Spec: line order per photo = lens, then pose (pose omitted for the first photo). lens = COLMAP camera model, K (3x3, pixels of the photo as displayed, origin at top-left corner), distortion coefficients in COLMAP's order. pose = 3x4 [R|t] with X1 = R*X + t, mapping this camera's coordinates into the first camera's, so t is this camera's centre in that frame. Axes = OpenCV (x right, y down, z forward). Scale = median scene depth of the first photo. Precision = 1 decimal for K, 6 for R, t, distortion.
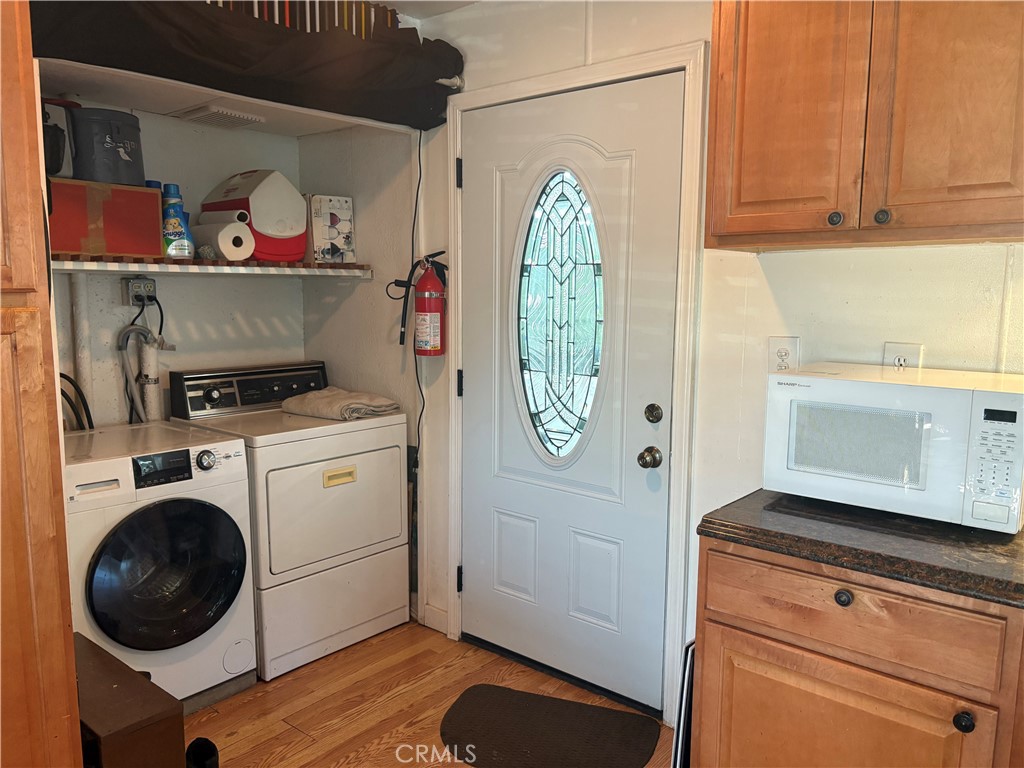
lens RADIAL K [[780.0, 0, 518.1], [0, 780.0, 391.0], [0, 0, 1]] dist [0.052730, -0.028746]
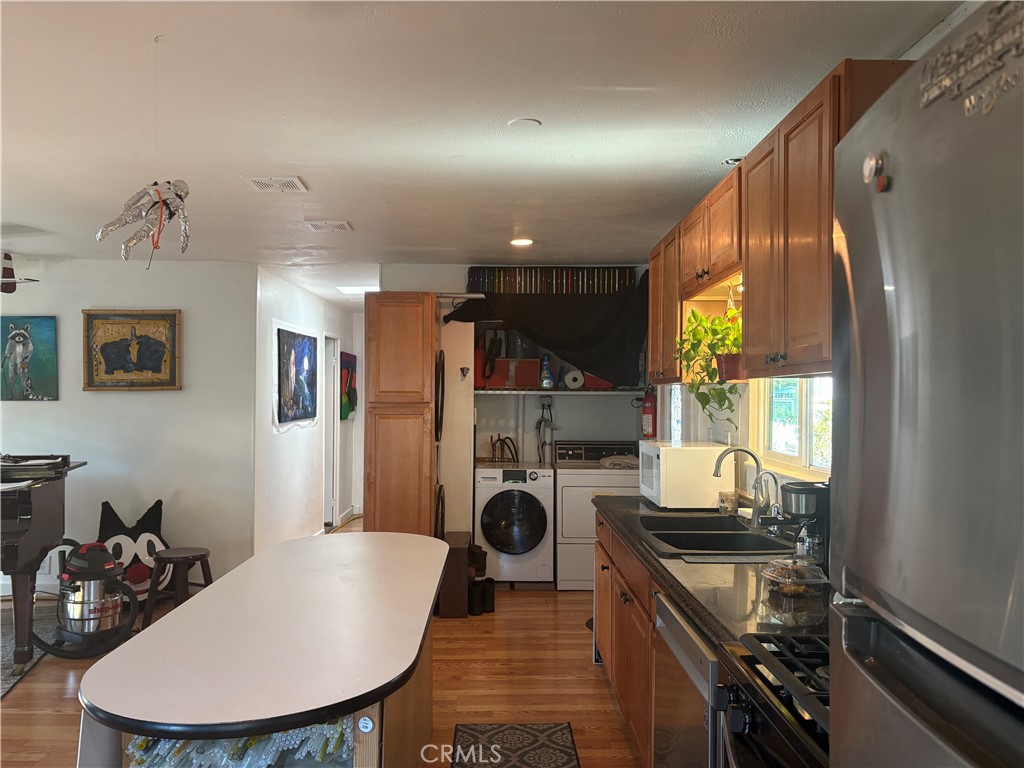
lens RADIAL K [[780.0, 0, 511.0], [0, 780.0, 381.4], [0, 0, 1]] dist [0.052730, -0.028746]
pose [[0.654352, -0.014365, -0.756054, 1.139026], [-0.100333, 0.989331, -0.105633, 0.055219], [0.749504, 0.144979, 0.645929, -0.492245]]
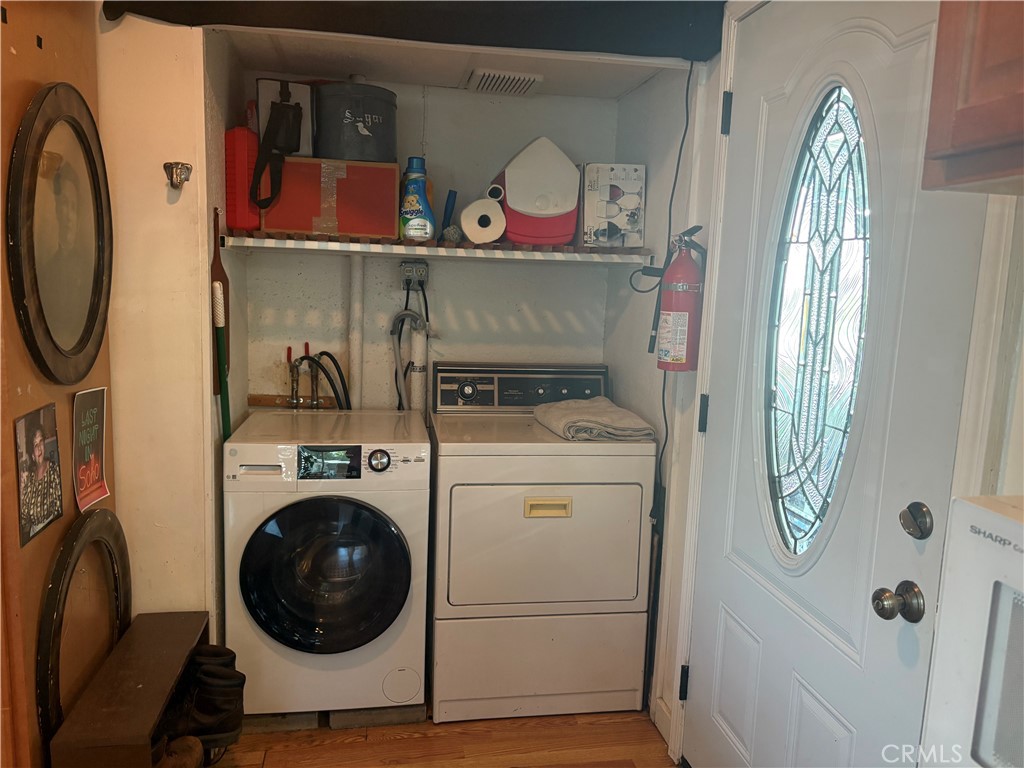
lens RADIAL K [[780.0, 0, 513.3], [0, 780.0, 392.8], [0, 0, 1]] dist [0.052730, -0.028746]
pose [[0.768819, 0.117505, -0.628578, 0.246813], [-0.116075, 0.992286, 0.043524, -0.041510], [0.628843, 0.039500, 0.776528, 0.353799]]
